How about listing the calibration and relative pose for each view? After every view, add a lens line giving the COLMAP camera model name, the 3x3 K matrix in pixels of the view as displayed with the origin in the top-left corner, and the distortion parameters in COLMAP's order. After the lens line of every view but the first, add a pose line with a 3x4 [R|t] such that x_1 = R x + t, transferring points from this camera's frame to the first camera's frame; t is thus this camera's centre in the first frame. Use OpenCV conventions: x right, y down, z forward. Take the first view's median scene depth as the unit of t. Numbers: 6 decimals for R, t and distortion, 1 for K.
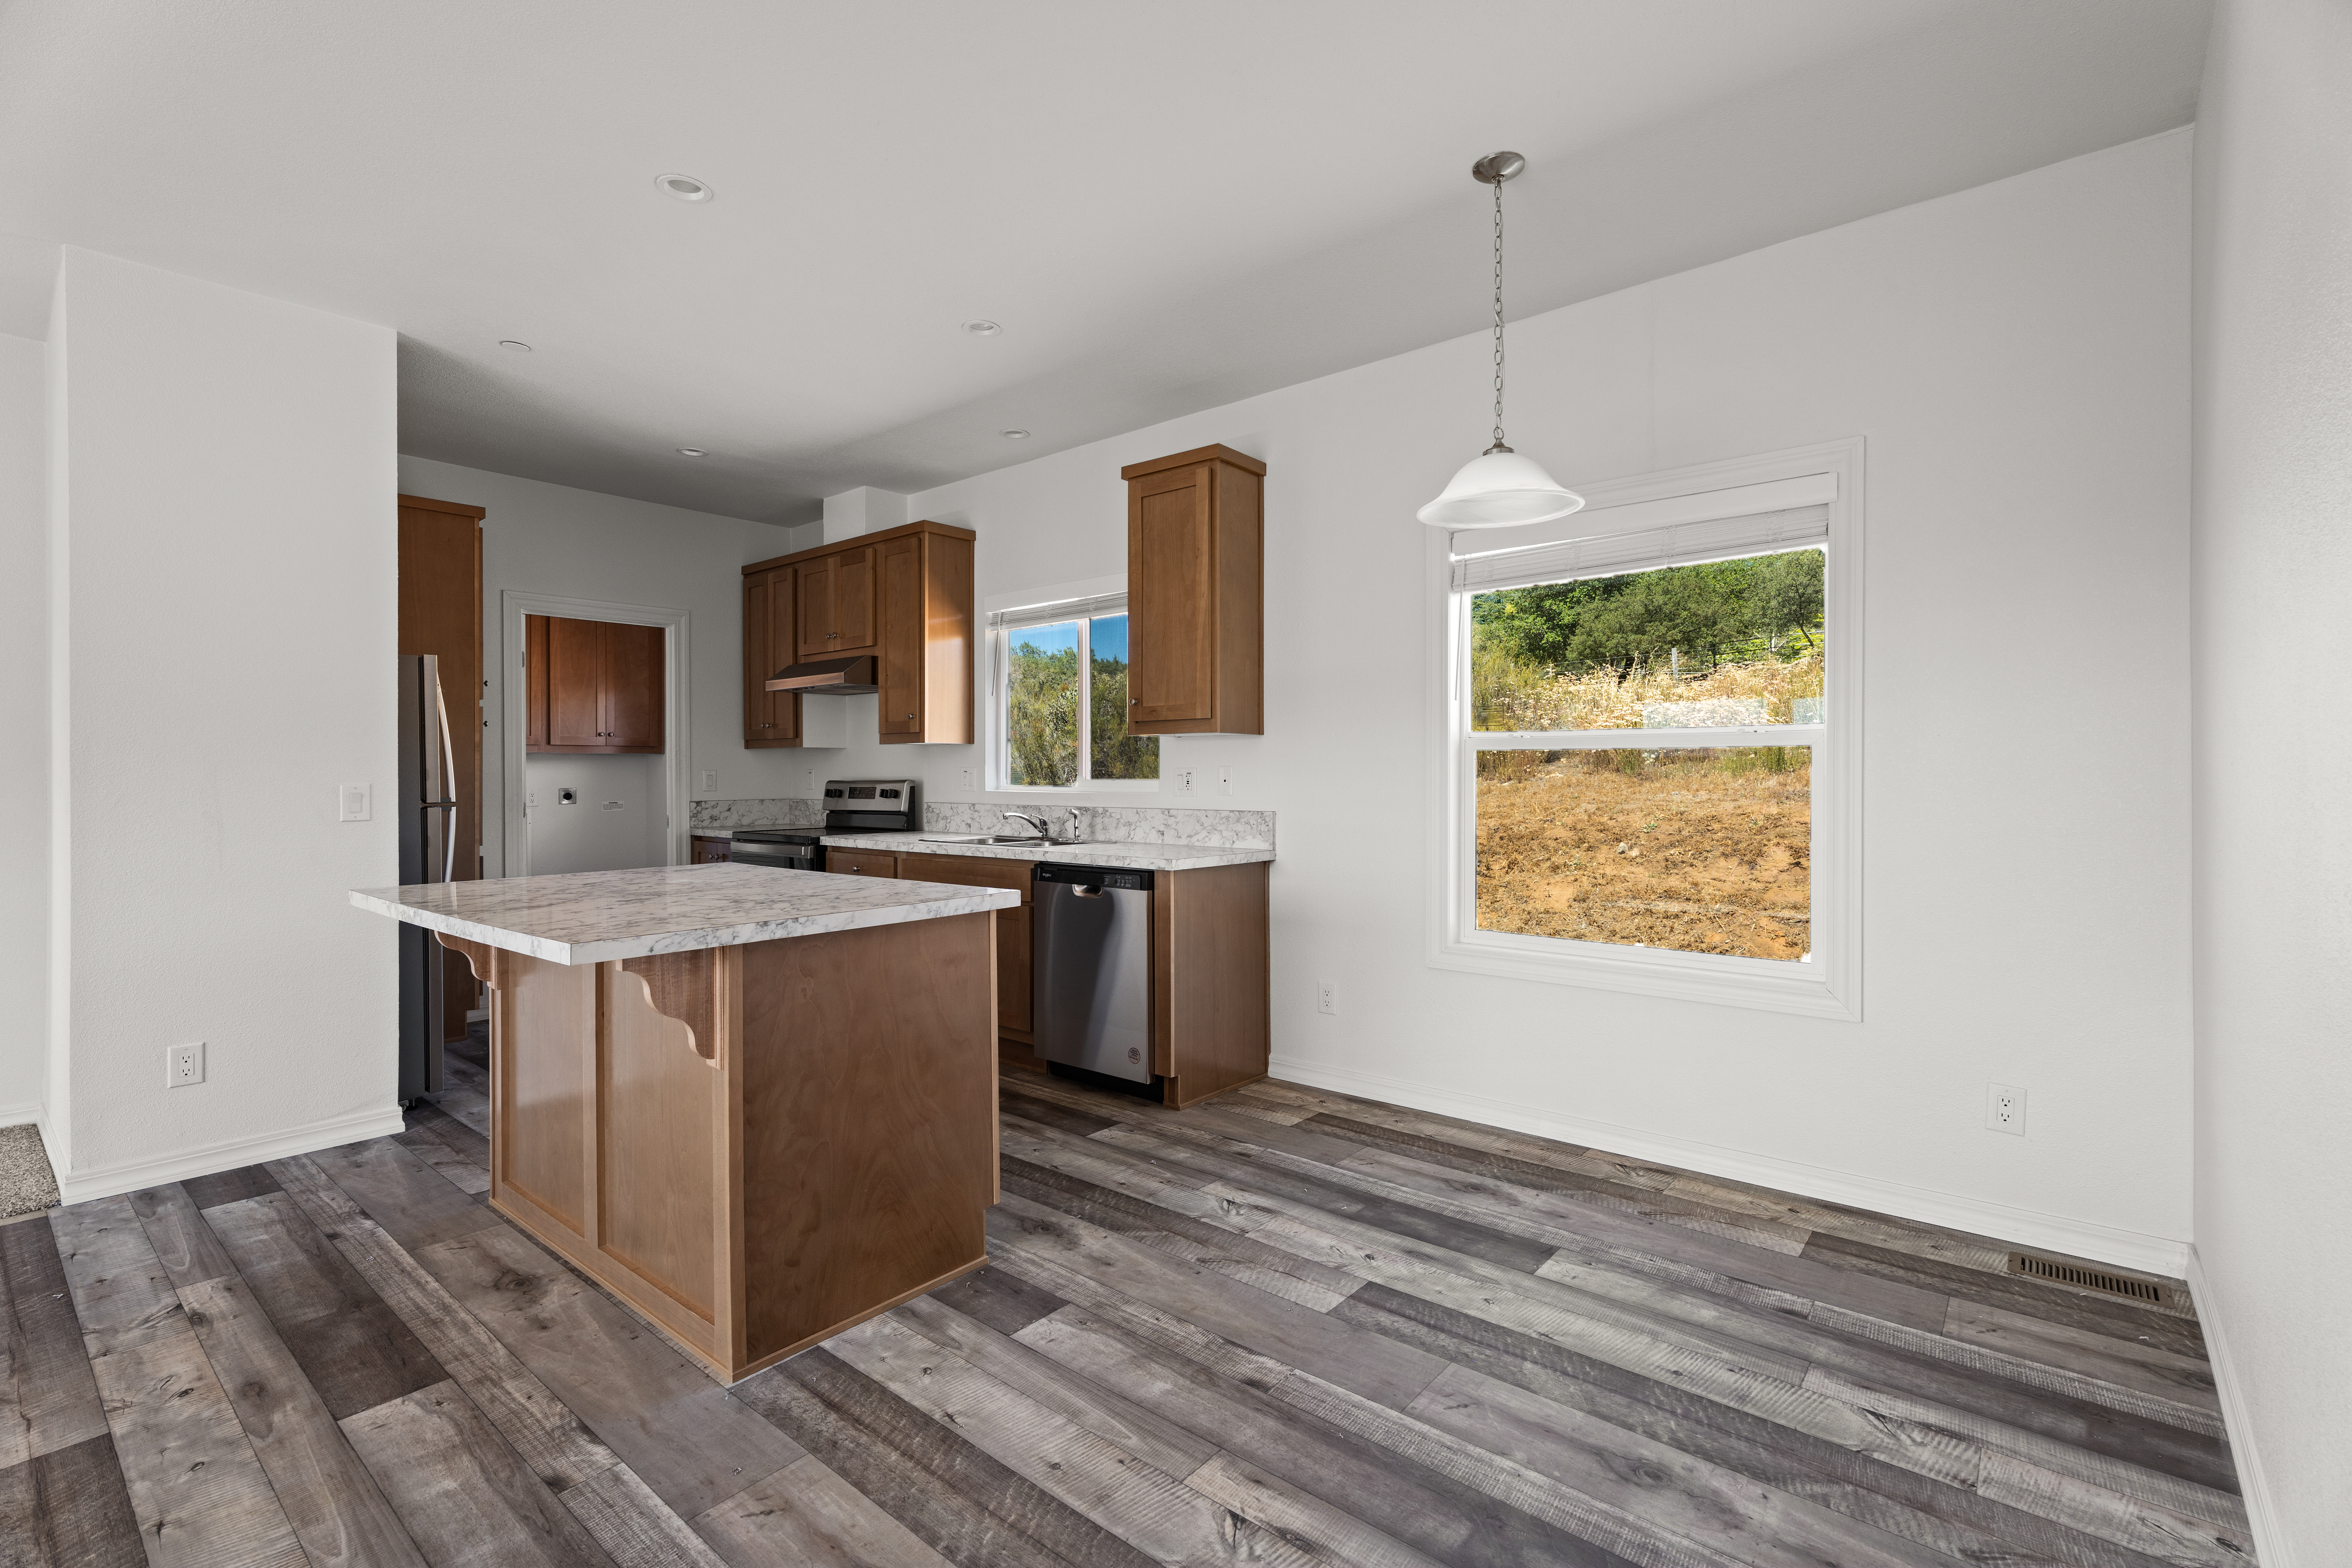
lens RADIAL K [[1043.9, 0, 1168.3], [0, 1043.9, 772.2], [0, 0, 1]] dist [0.001862, -0.001598]
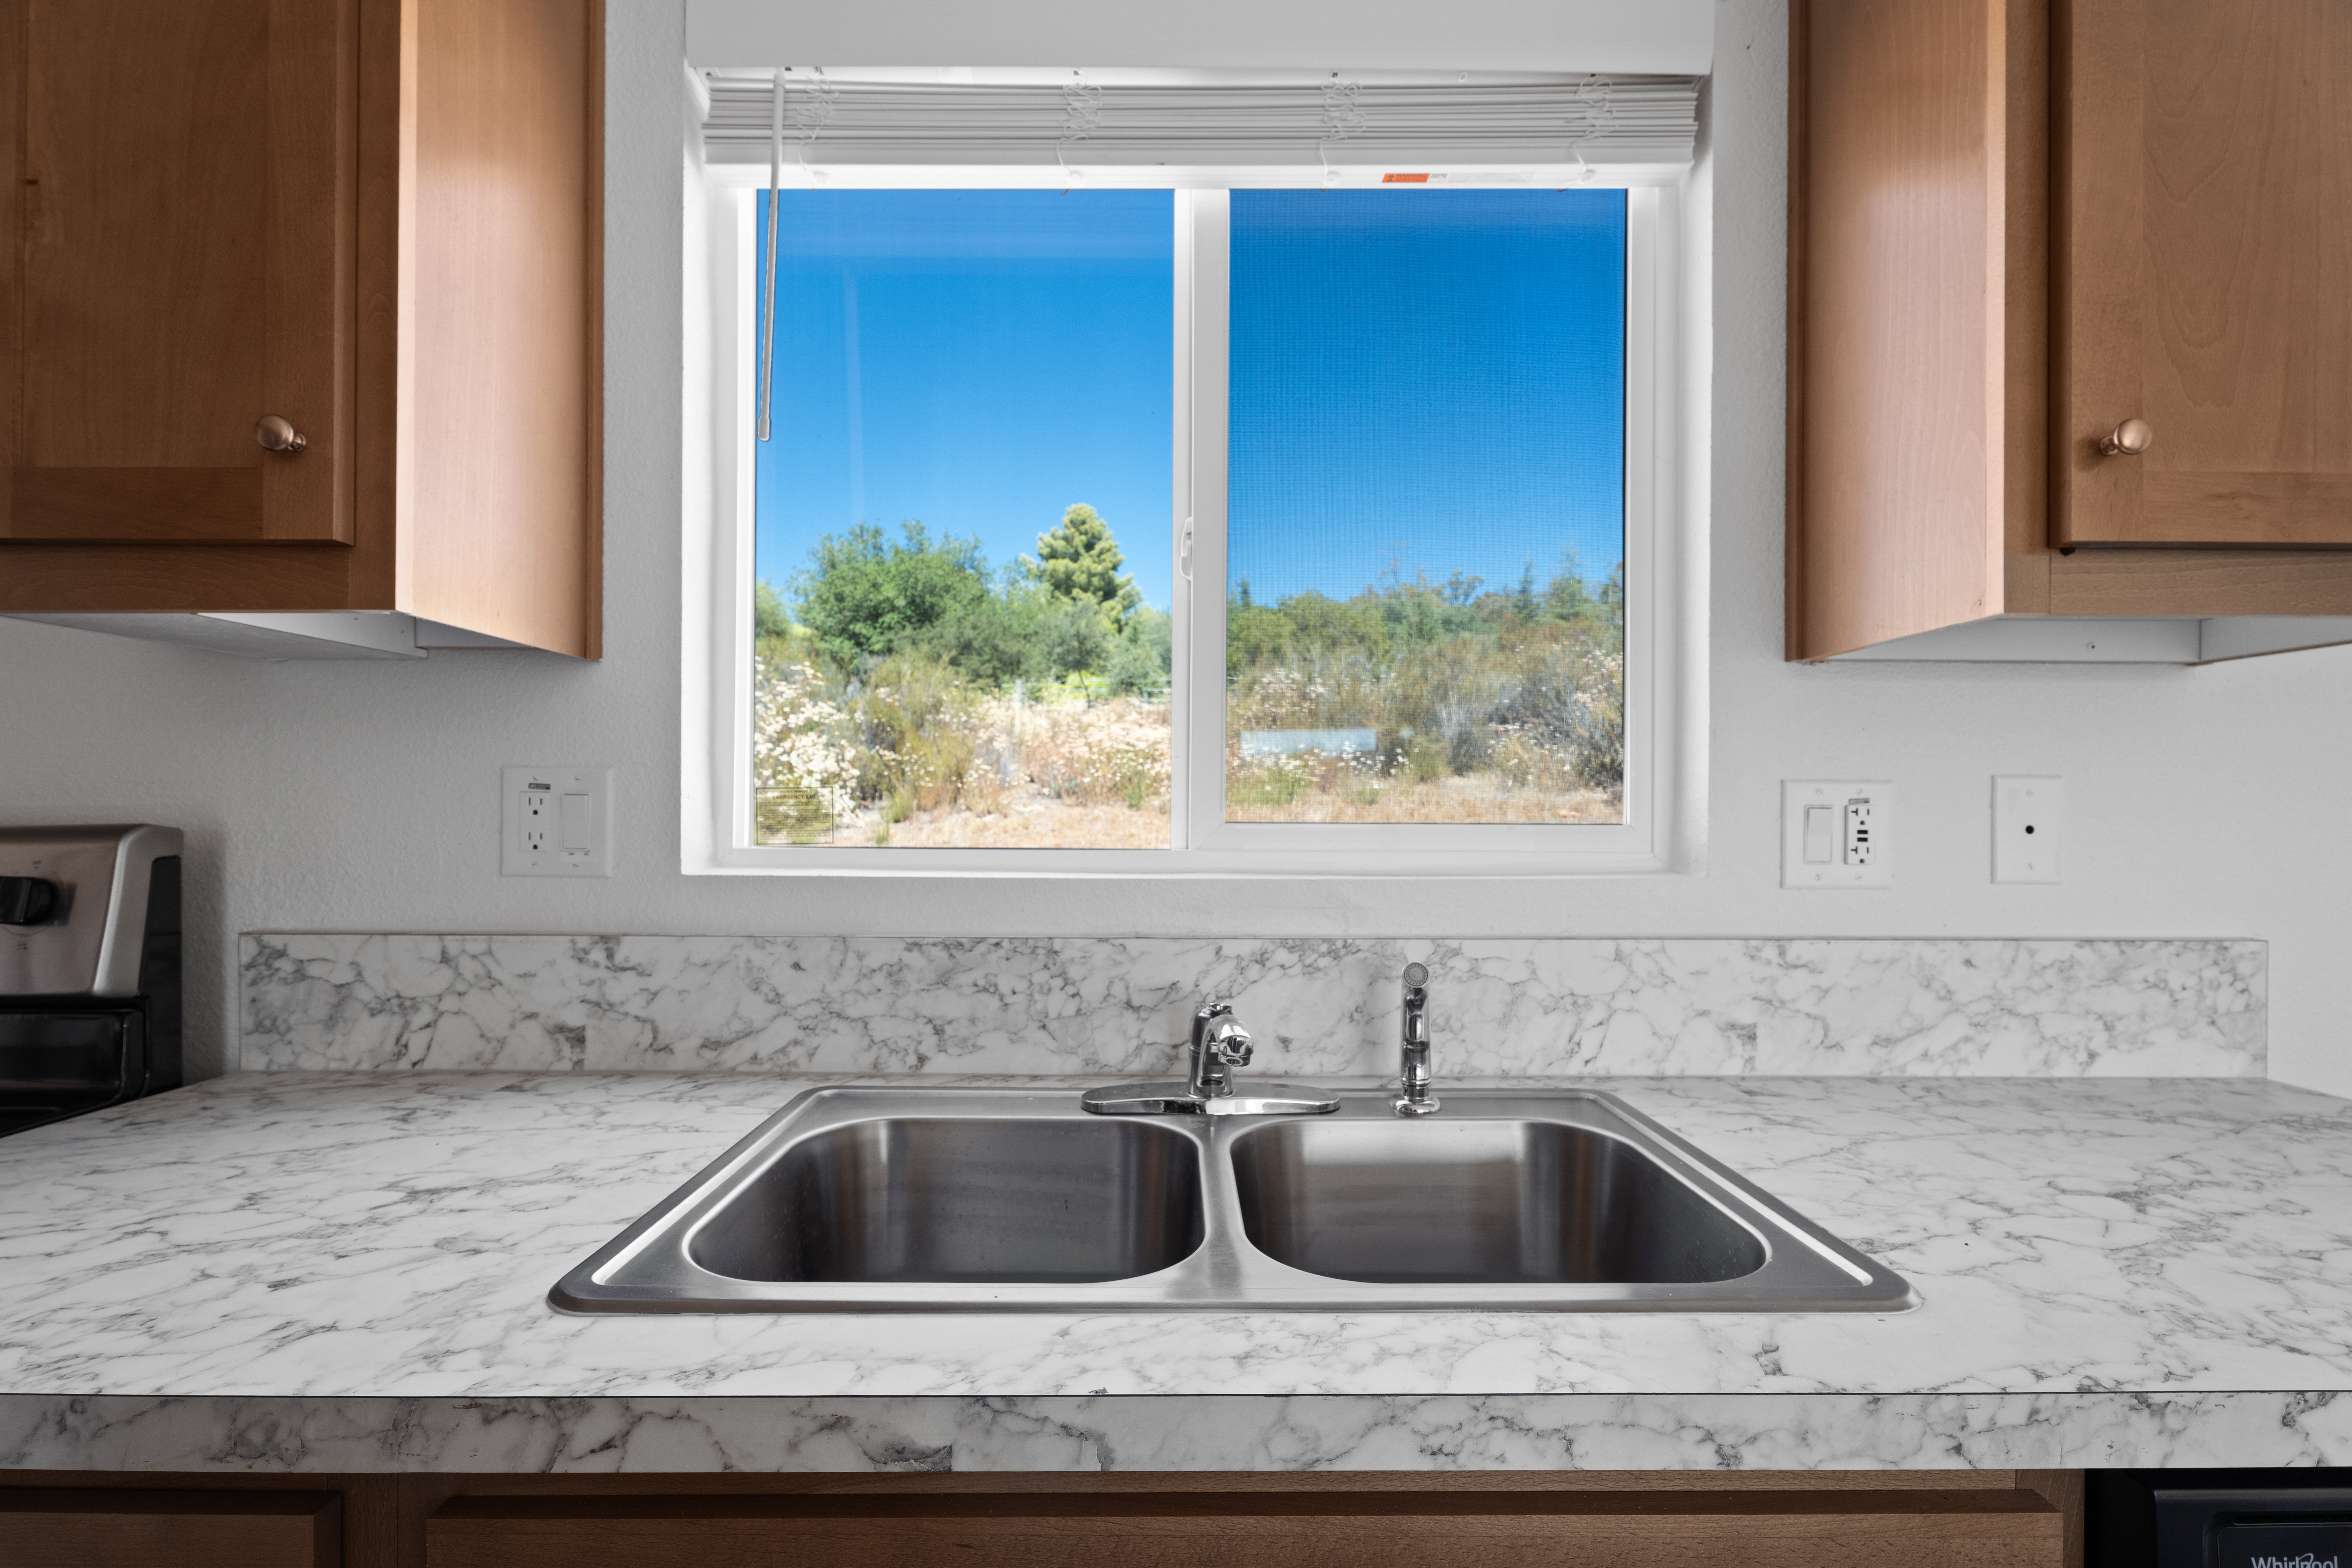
lens RADIAL K [[1037.1, 0, 1171.7], [0, 1037.1, 802.8], [0, 0, 1]] dist [0.001066, -0.000267]
pose [[0.761988, 0.006554, 0.647558, -0.414579], [-0.006393, 0.999976, -0.002597, 0.004636], [-0.647559, -0.002161, 0.762012, 1.334156]]
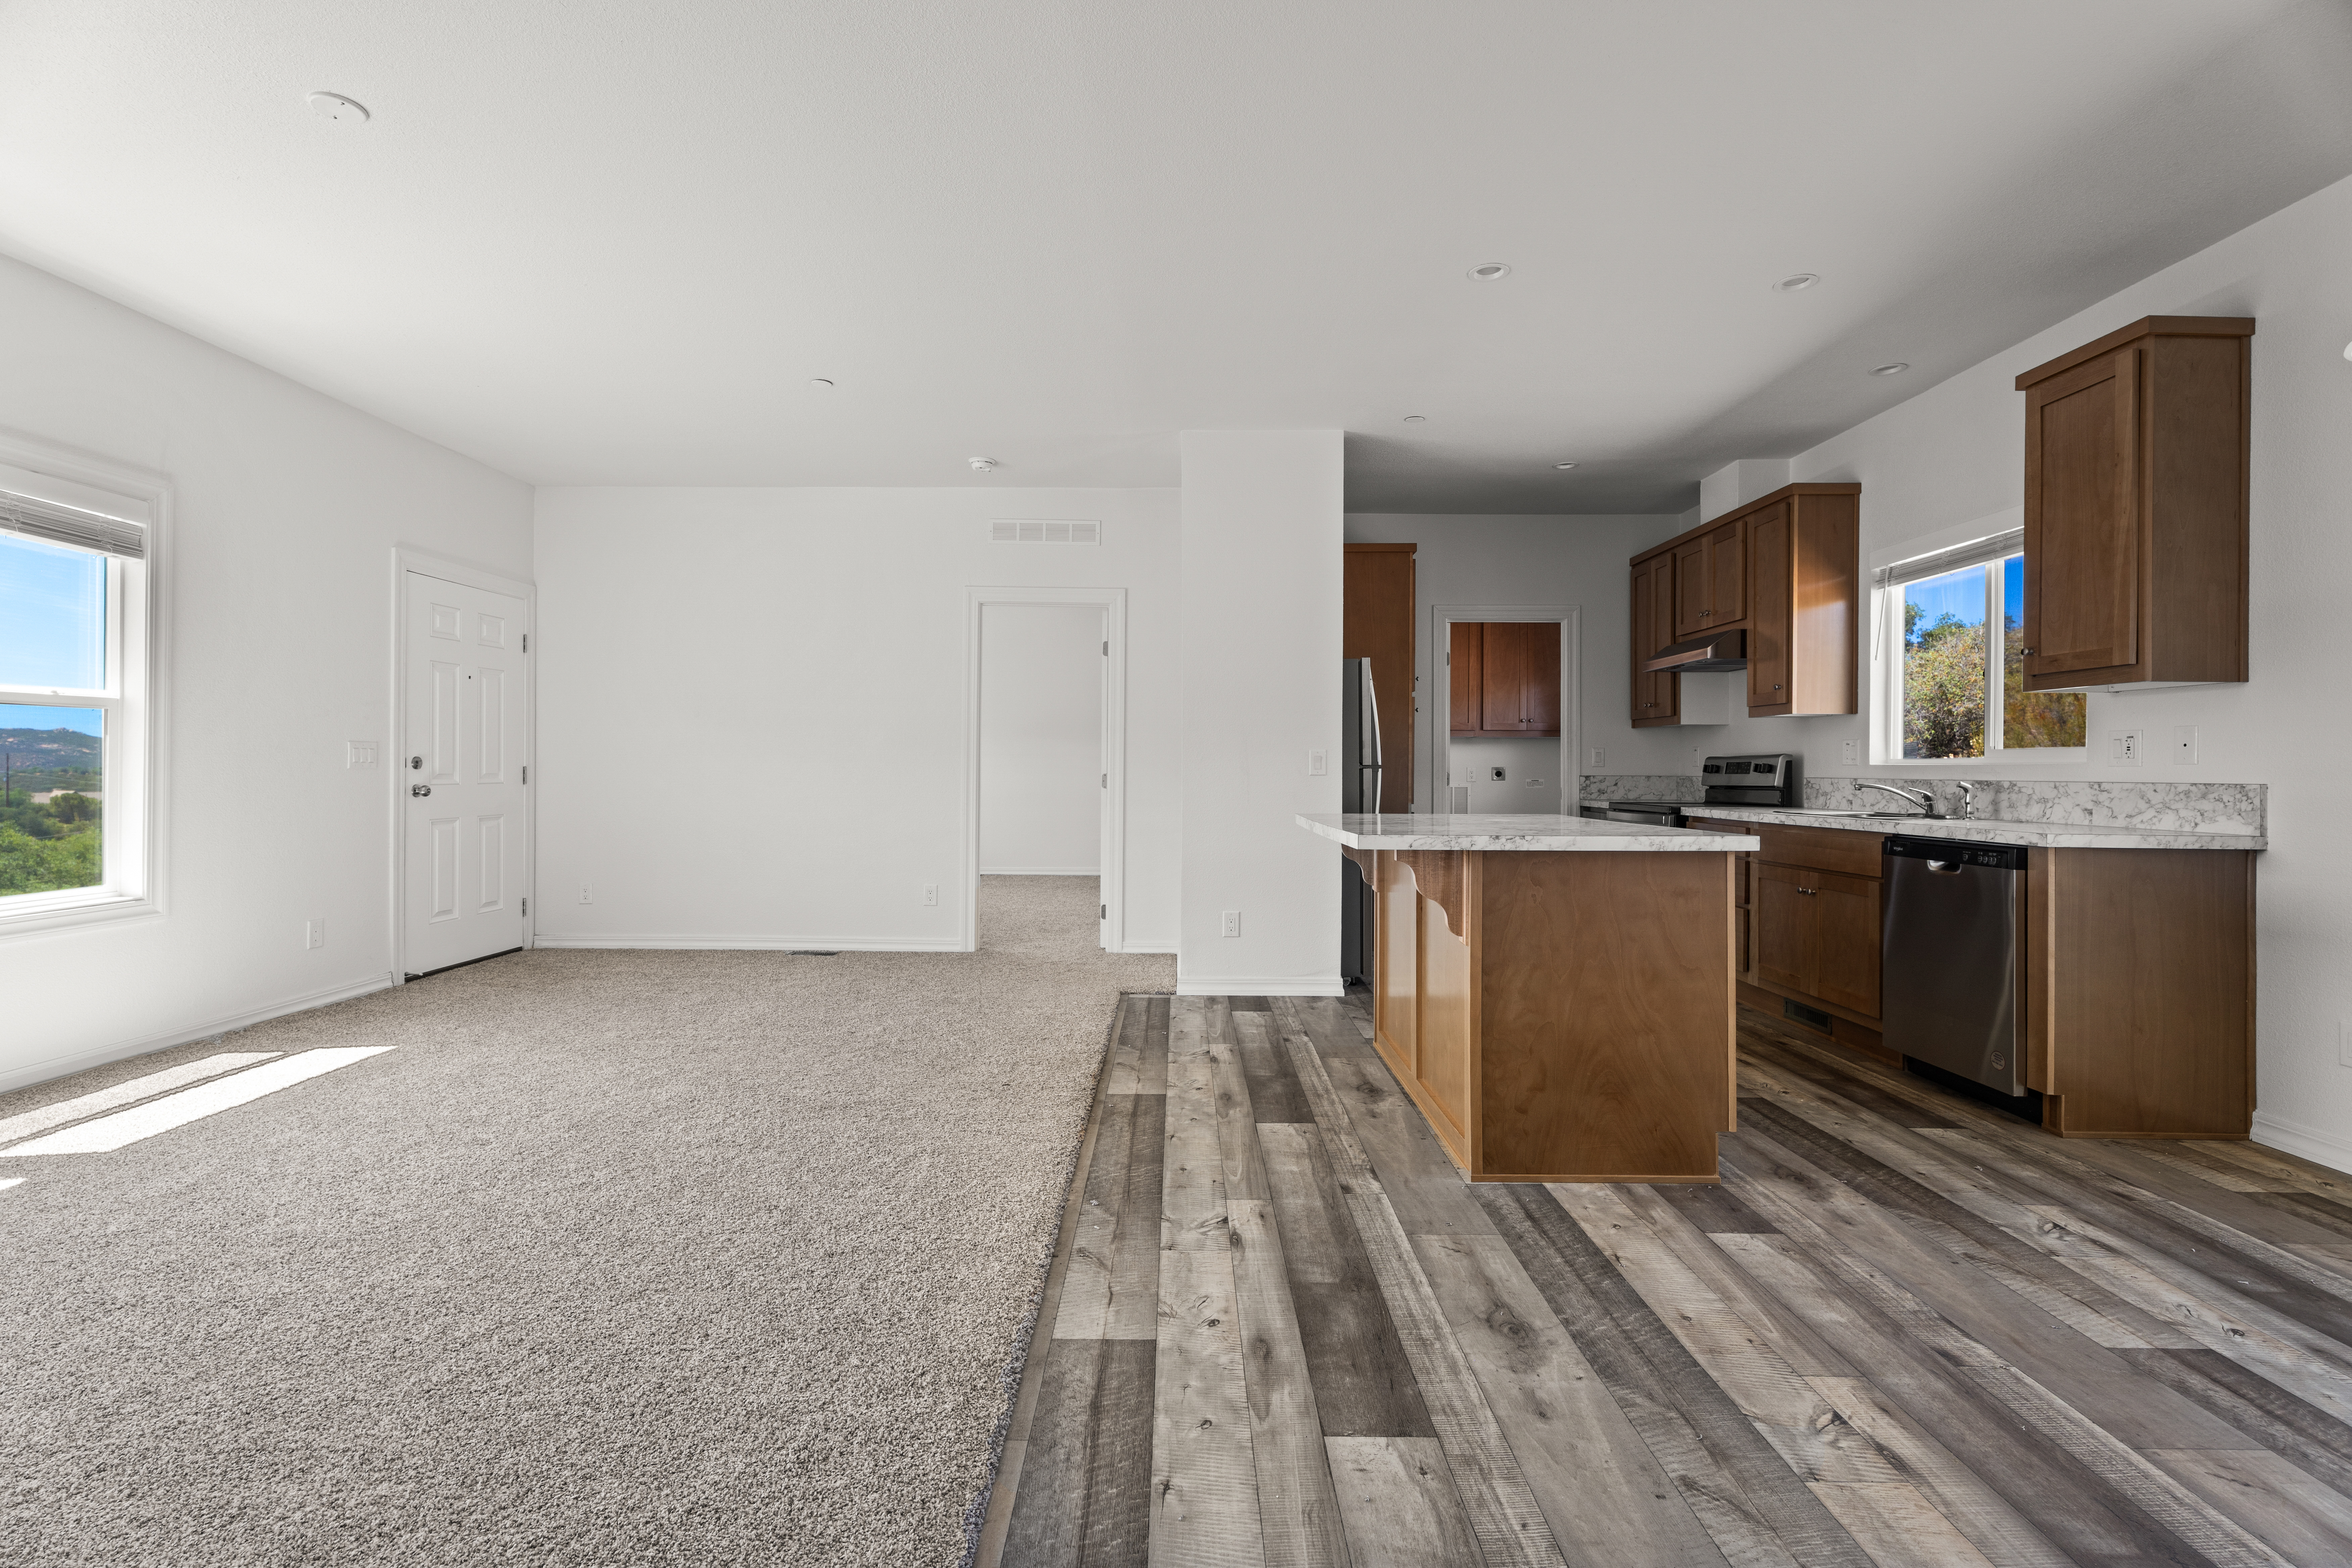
lens RADIAL K [[1040.3, 0, 1168.5], [0, 1040.3, 766.3], [0, 0, 1]] dist [0.000360, -0.001002]
pose [[0.635304, 0.004542, -0.772249, 0.241839], [-0.006675, 0.999978, 0.000389, 0.040450], [0.772233, 0.004908, 0.635320, -0.093538]]
